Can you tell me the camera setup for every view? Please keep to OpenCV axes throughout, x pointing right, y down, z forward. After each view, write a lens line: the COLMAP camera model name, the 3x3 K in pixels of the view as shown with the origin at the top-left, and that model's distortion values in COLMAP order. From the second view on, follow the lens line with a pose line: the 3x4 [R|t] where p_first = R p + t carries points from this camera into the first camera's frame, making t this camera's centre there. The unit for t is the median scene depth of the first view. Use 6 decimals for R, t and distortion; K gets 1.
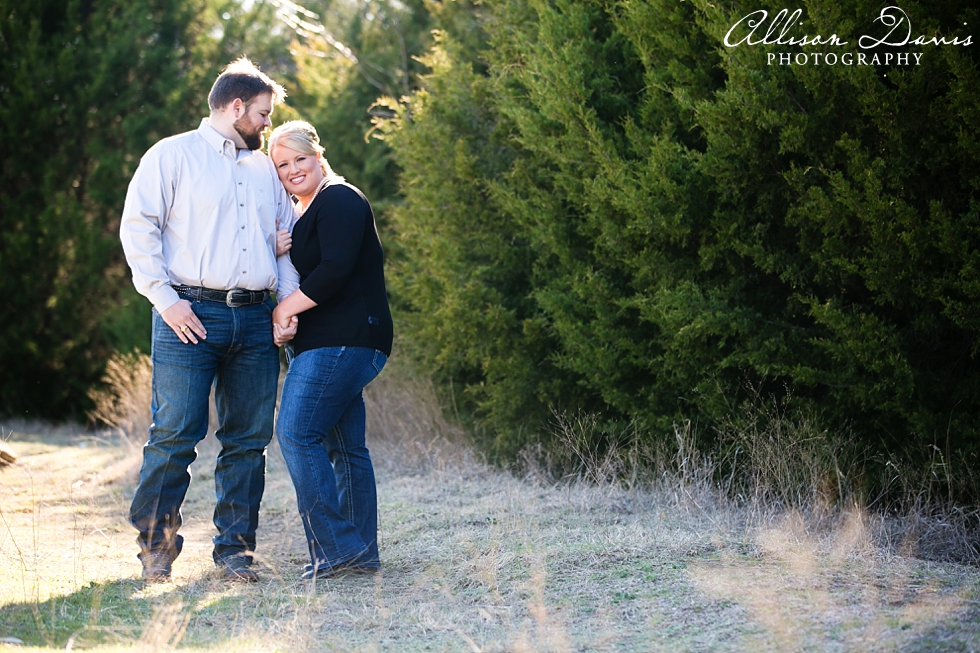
lens RADIAL K [[2880.4, 0, 490.5], [0, 2880.4, 327.1], [0, 0, 1]] dist [0.564825, 0.000000]
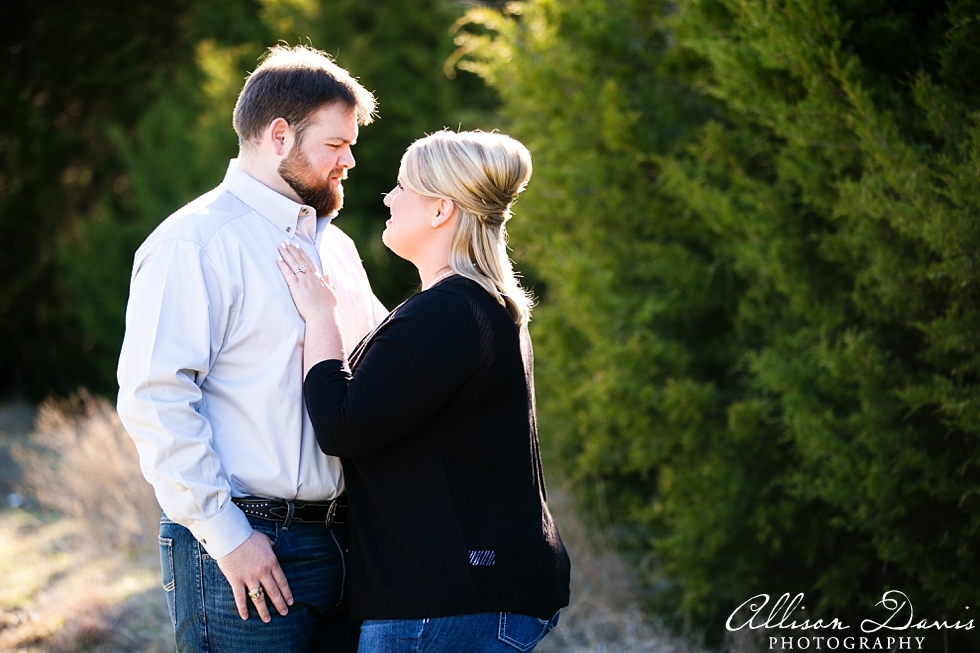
lens RADIAL K [[3715.7, 0, 489.7], [0, 3715.7, 325.5], [0, 0, 1]] dist [0.635011, 0.000000]
pose [[0.999386, -0.019683, -0.028997, -0.014977], [0.021137, 0.998488, 0.050745, -0.058384], [0.027954, -0.051327, 0.998291, 0.249062]]
